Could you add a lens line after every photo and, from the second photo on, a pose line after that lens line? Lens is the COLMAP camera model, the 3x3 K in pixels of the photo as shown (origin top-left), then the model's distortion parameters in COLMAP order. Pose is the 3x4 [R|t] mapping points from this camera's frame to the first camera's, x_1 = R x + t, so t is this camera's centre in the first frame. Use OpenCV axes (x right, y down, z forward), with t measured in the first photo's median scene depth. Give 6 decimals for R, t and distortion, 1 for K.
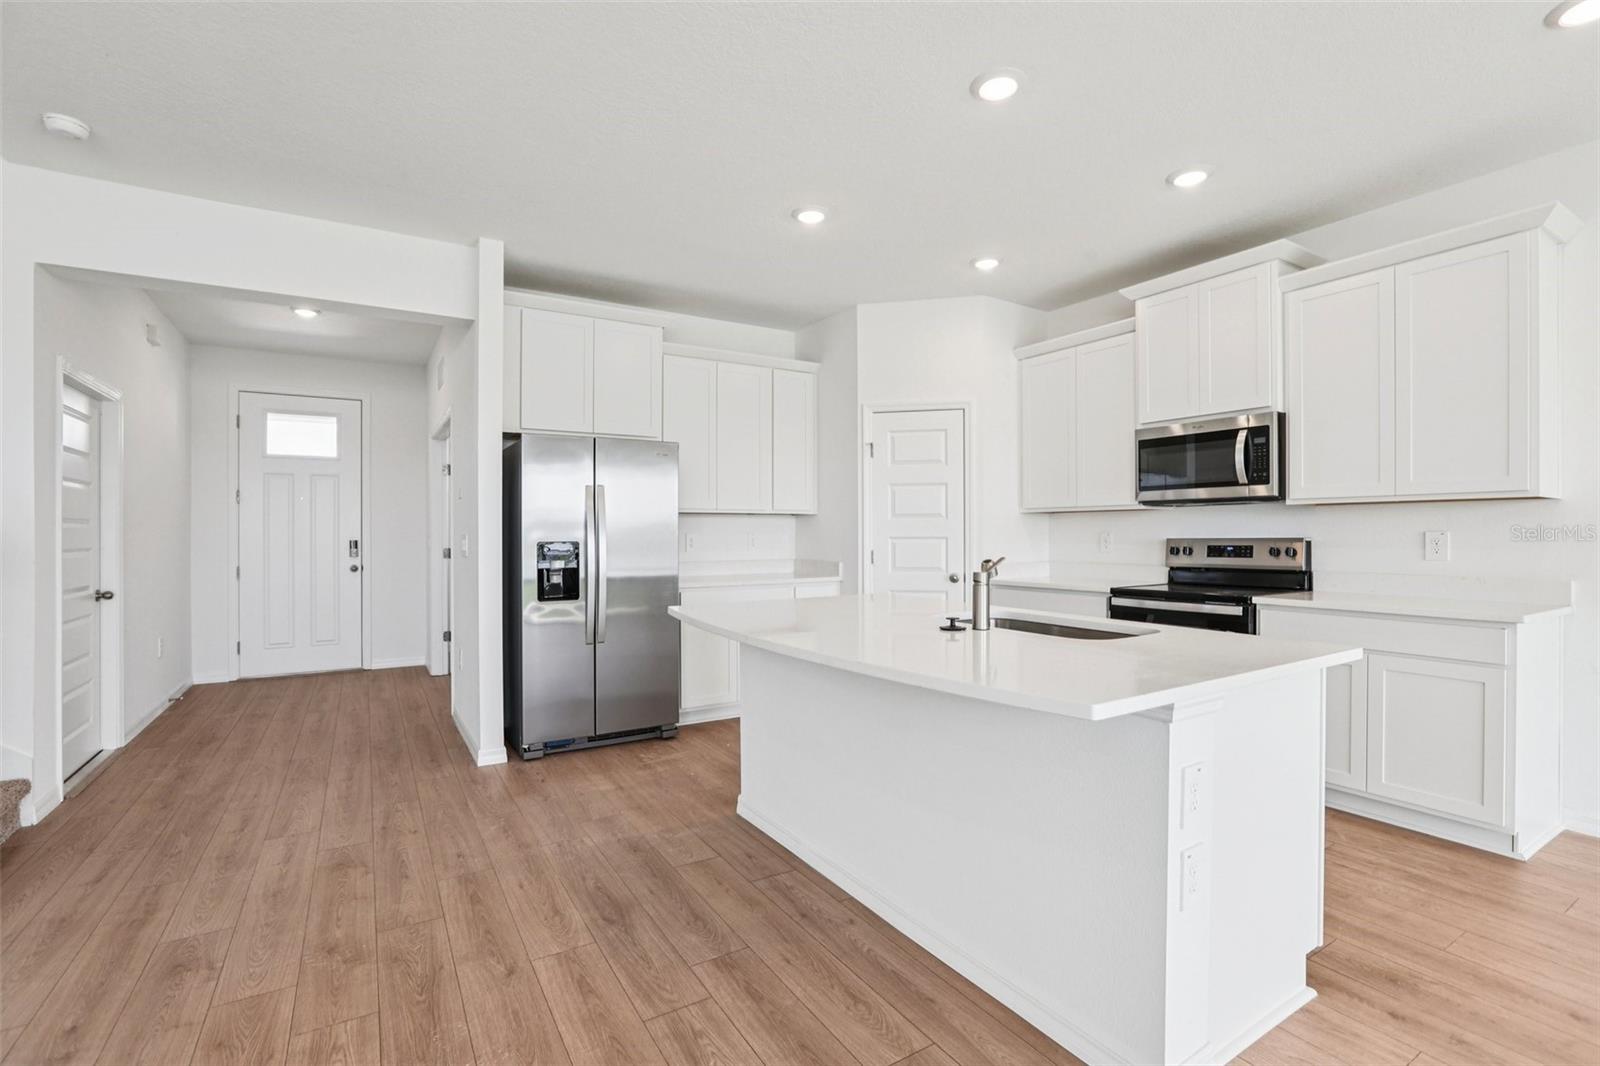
lens RADIAL K [[726.7, 0, 800.0], [0, 726.7, 533.0], [0, 0, 1]] dist [0.000909, 0.000595]
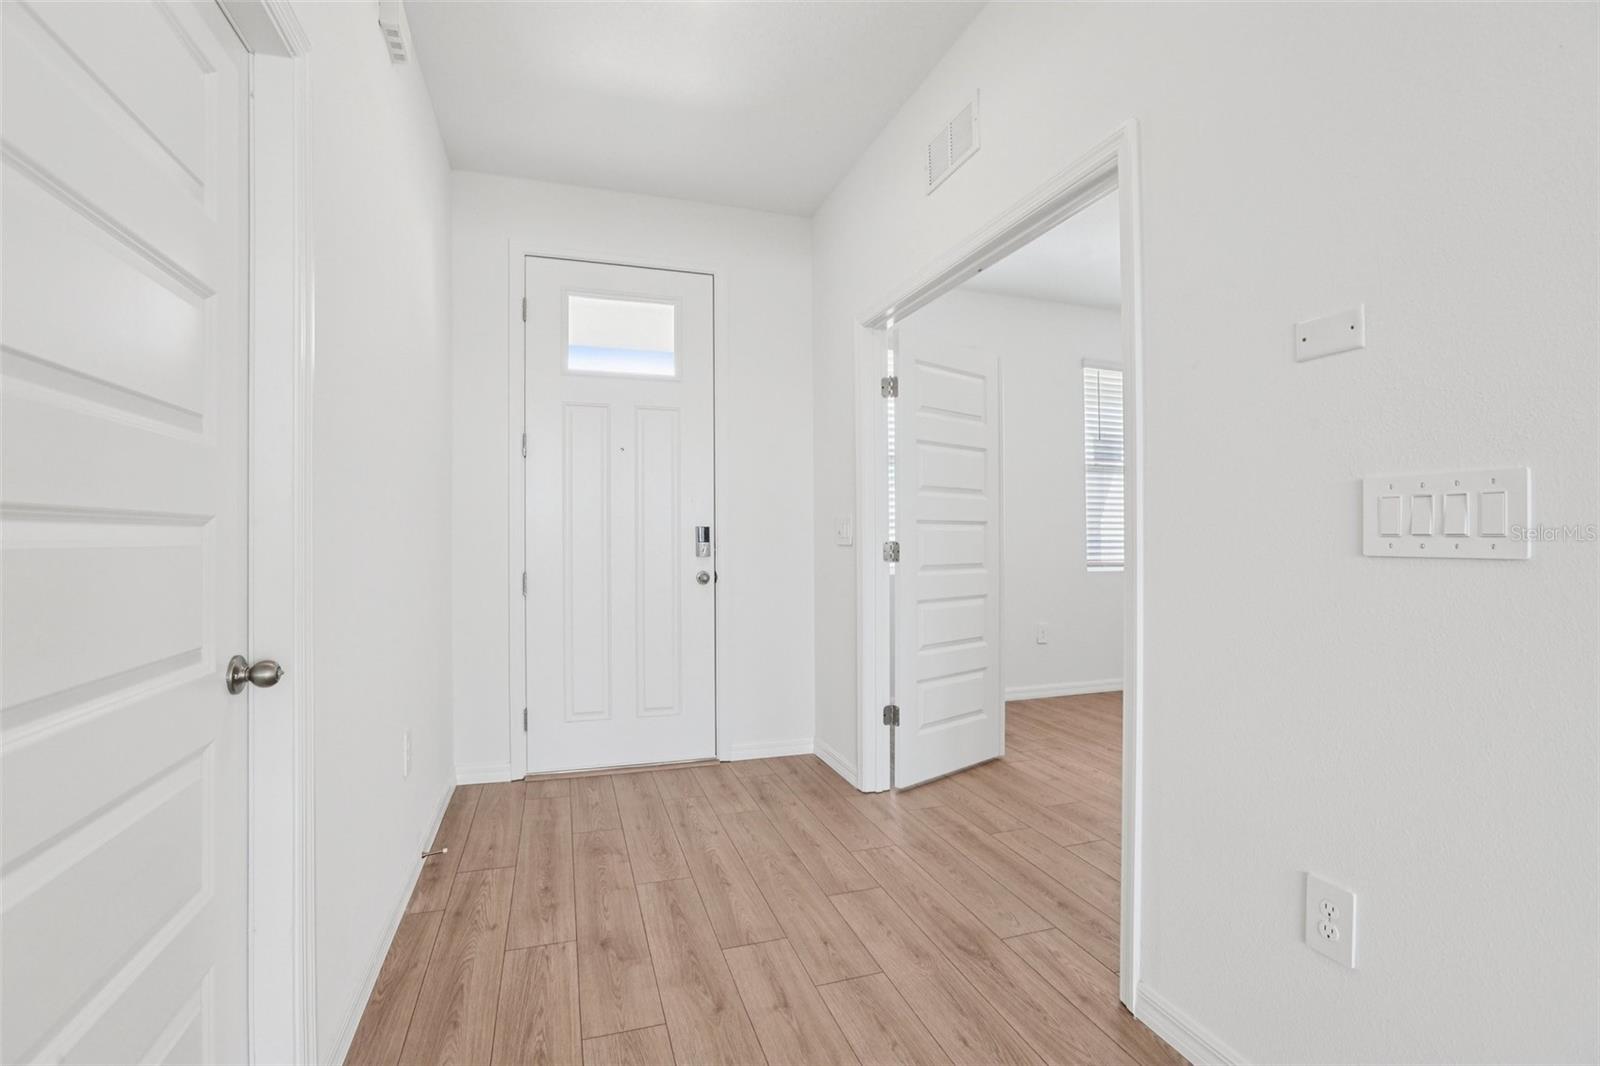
lens RADIAL K [[726.7, 0, 800.0], [0, 726.7, 533.0], [0, 0, 1]] dist [0.000909, 0.000595]
pose [[0.977201, -0.002680, -0.212298, -0.321004], [0.001278, 0.999976, -0.006745, 0.014068], [0.212311, 0.006320, 0.977182, 0.360380]]
